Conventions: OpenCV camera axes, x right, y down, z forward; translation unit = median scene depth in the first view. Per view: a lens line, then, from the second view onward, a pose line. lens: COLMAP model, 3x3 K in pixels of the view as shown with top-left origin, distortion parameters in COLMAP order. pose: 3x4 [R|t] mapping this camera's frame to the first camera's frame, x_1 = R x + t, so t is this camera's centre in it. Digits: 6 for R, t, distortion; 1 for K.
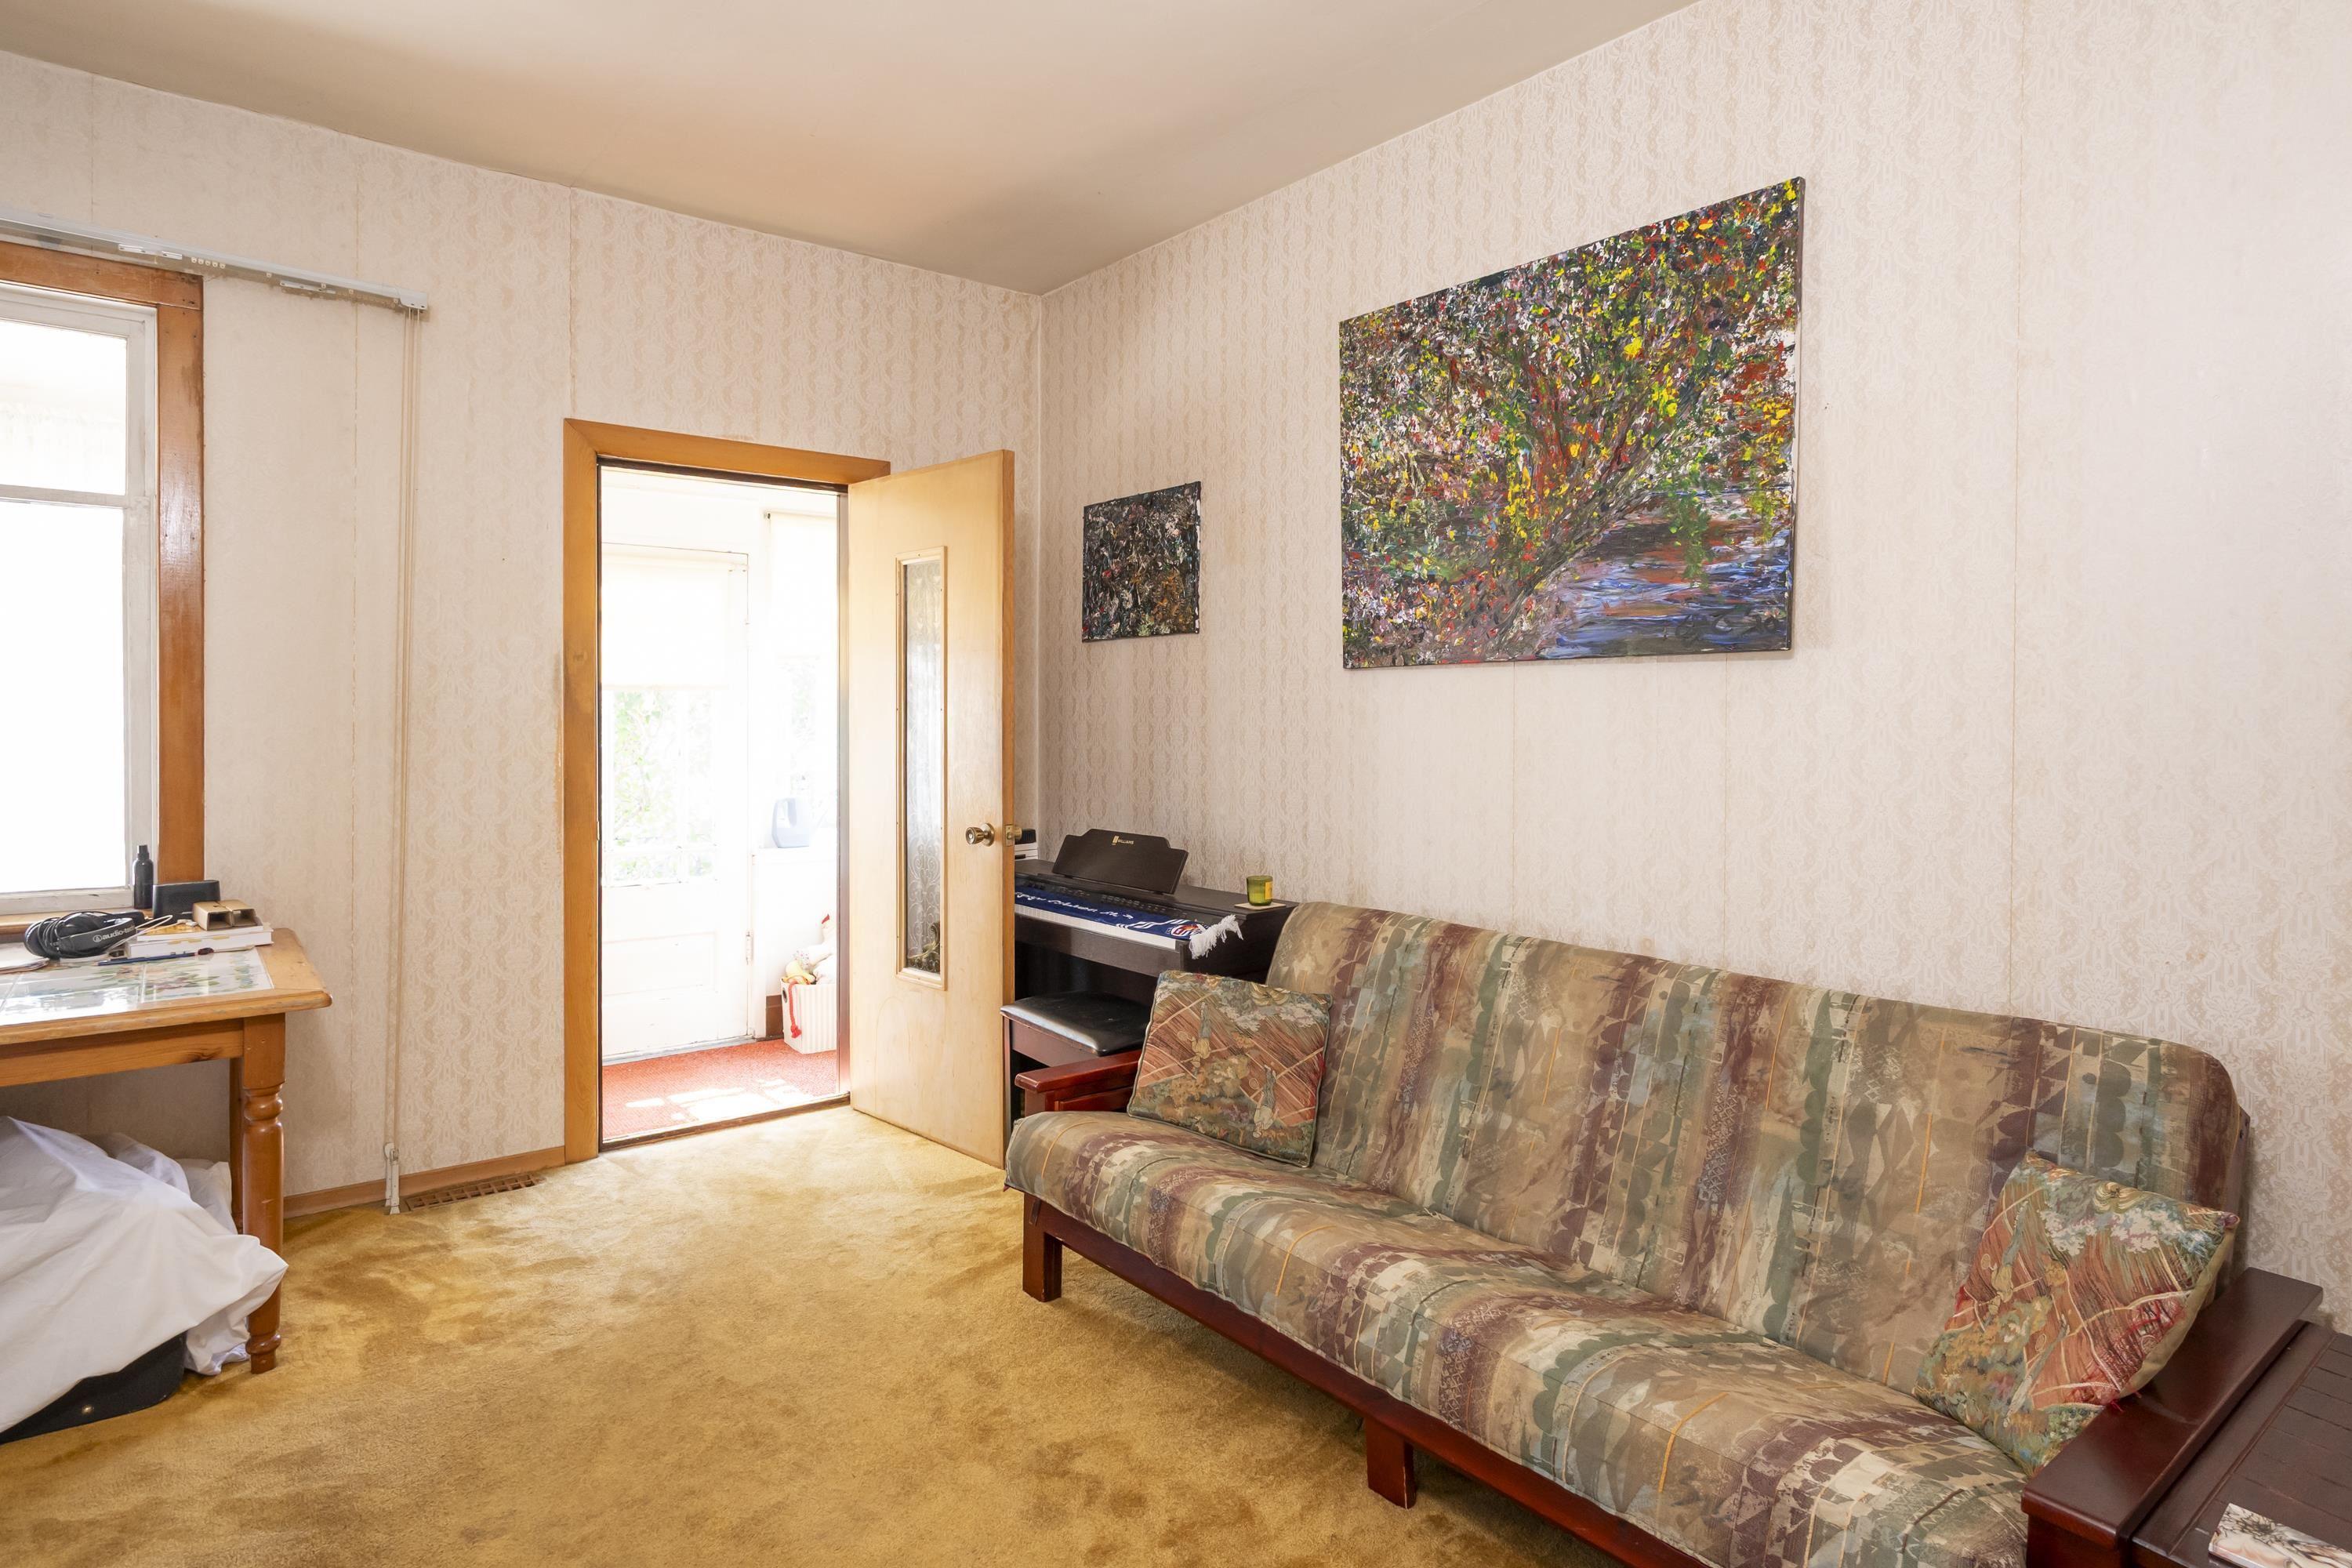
lens RADIAL K [[1285.1, 0, 1176.5], [0, 1285.1, 729.3], [0, 0, 1]] dist [-0.000422, 0.000142]
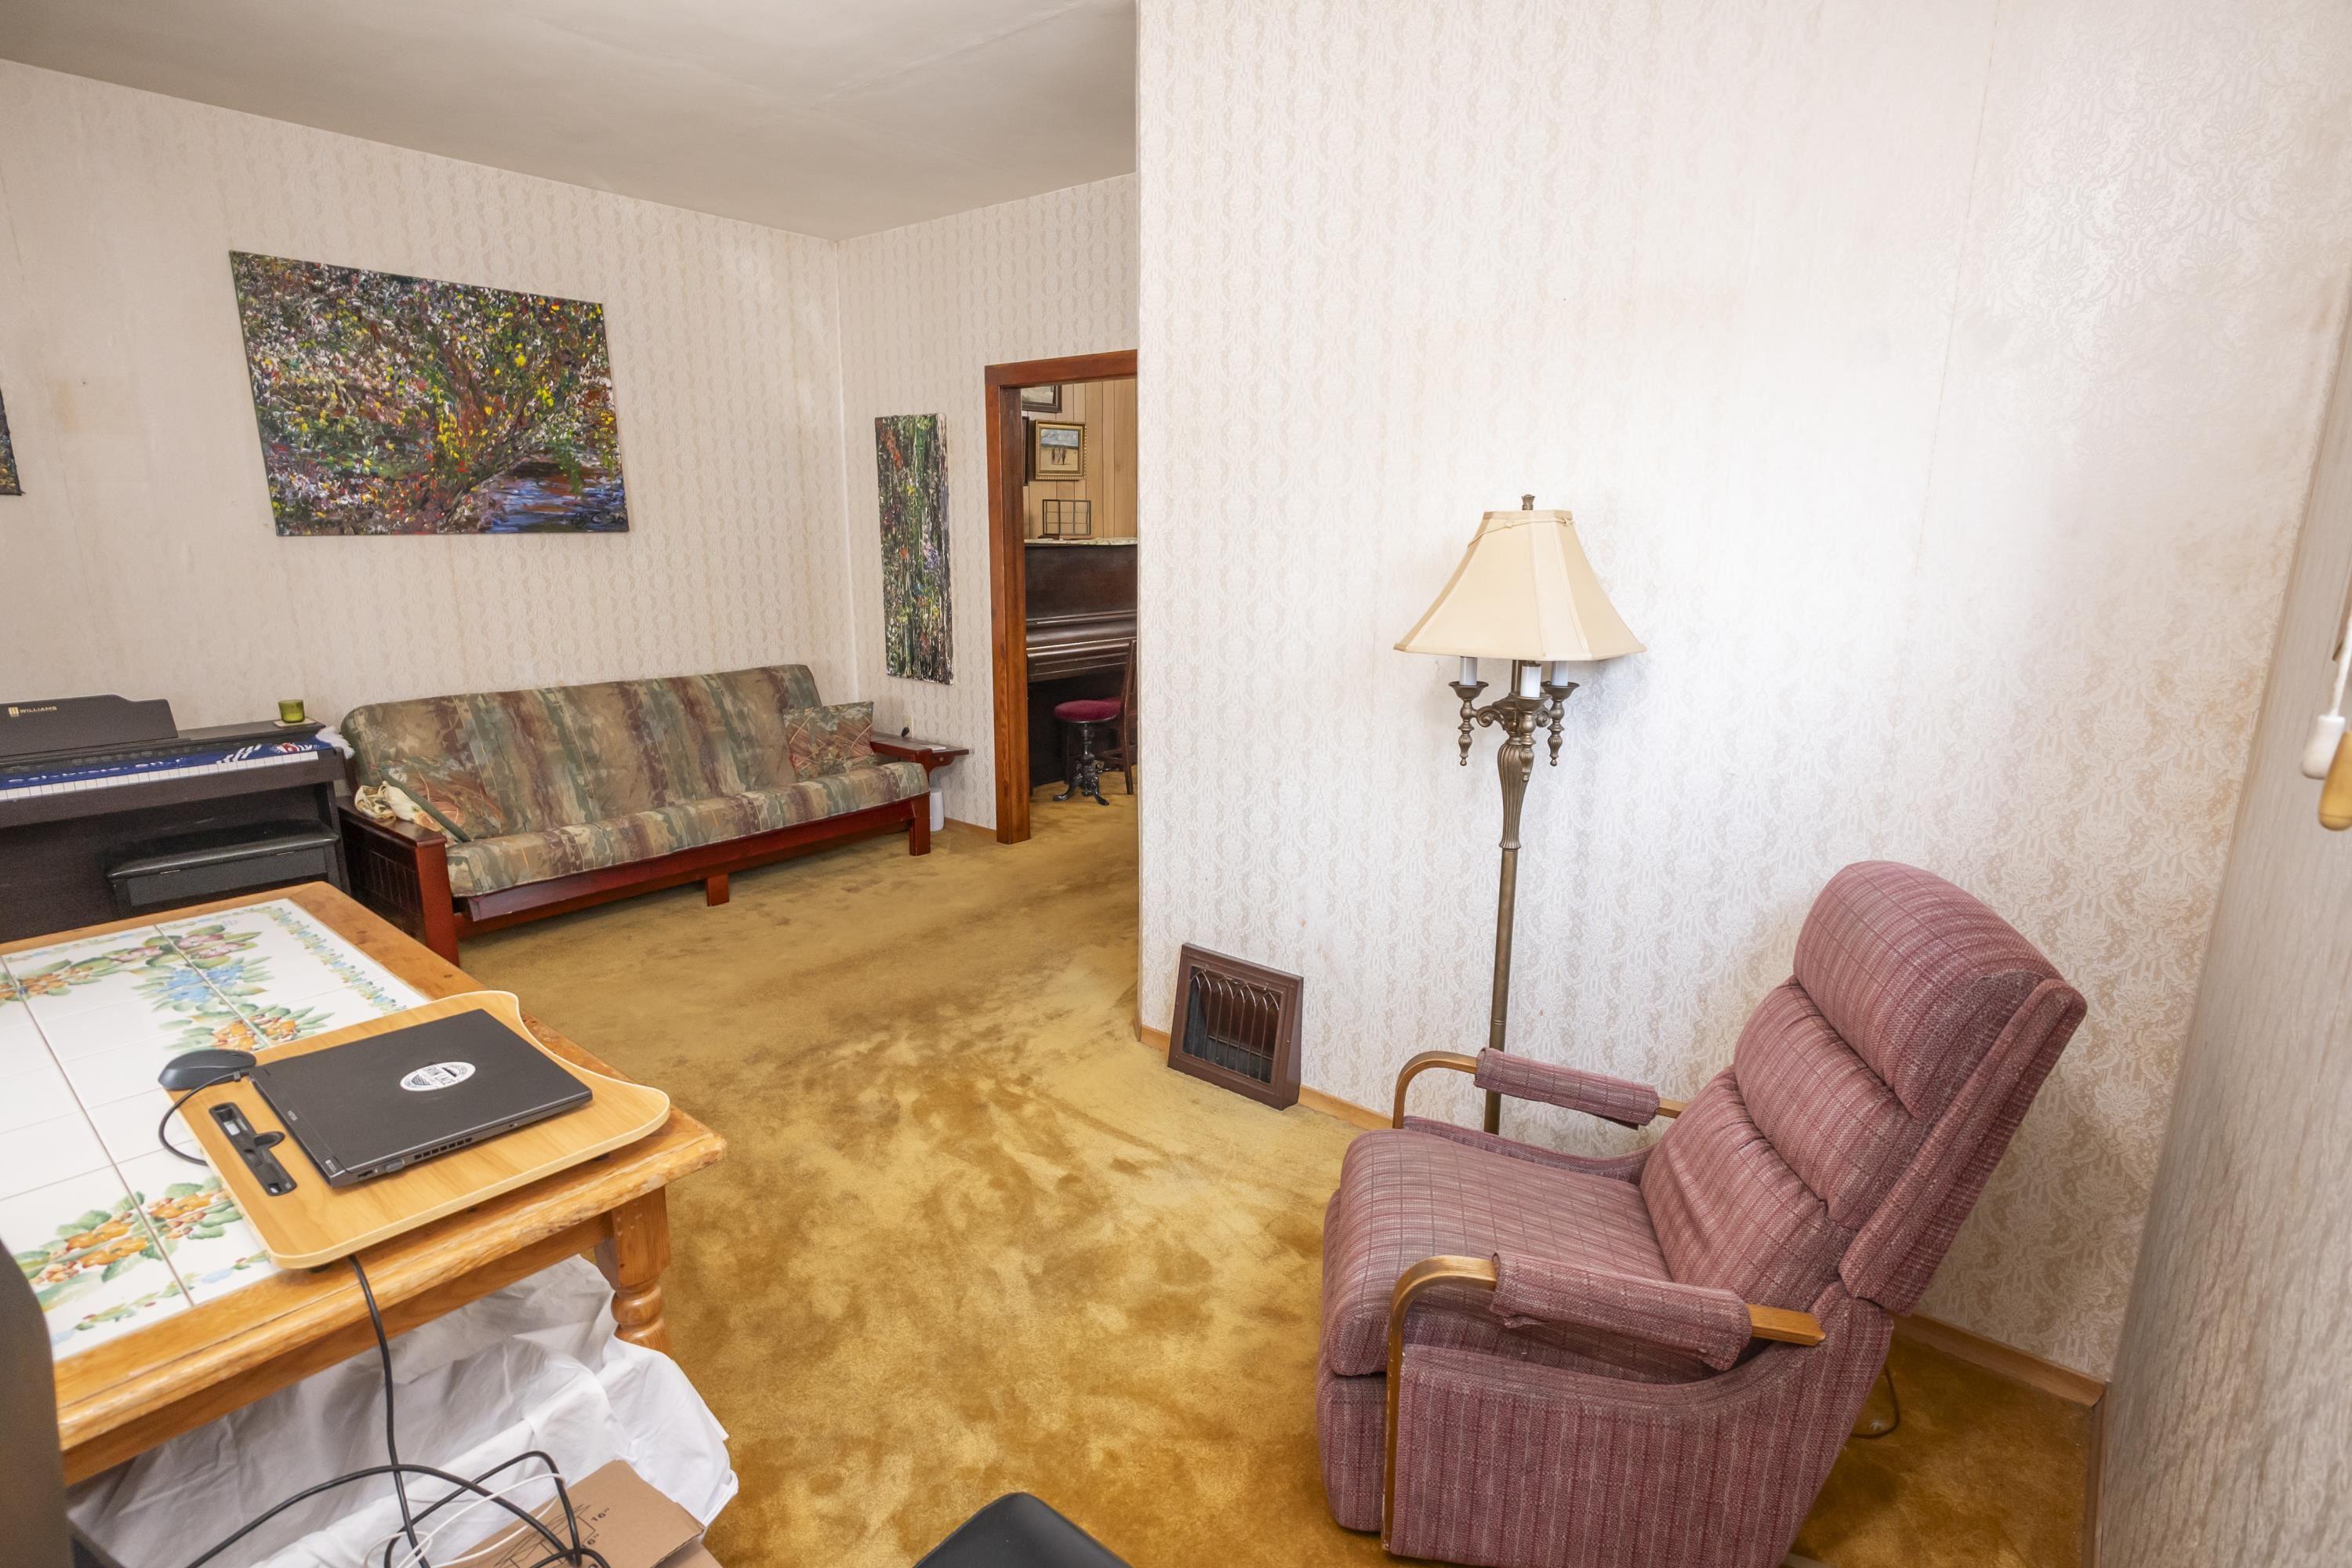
lens RADIAL K [[1184.3, 0, 1184.4], [0, 1184.3, 753.8], [0, 0, 1]] dist [-0.003740, -0.000163]
pose [[-0.203259, -0.201327, 0.958203, -1.430158], [-0.000051, 0.978634, 0.205609, -0.088247], [-0.979125, 0.041743, -0.198927, 0.399759]]
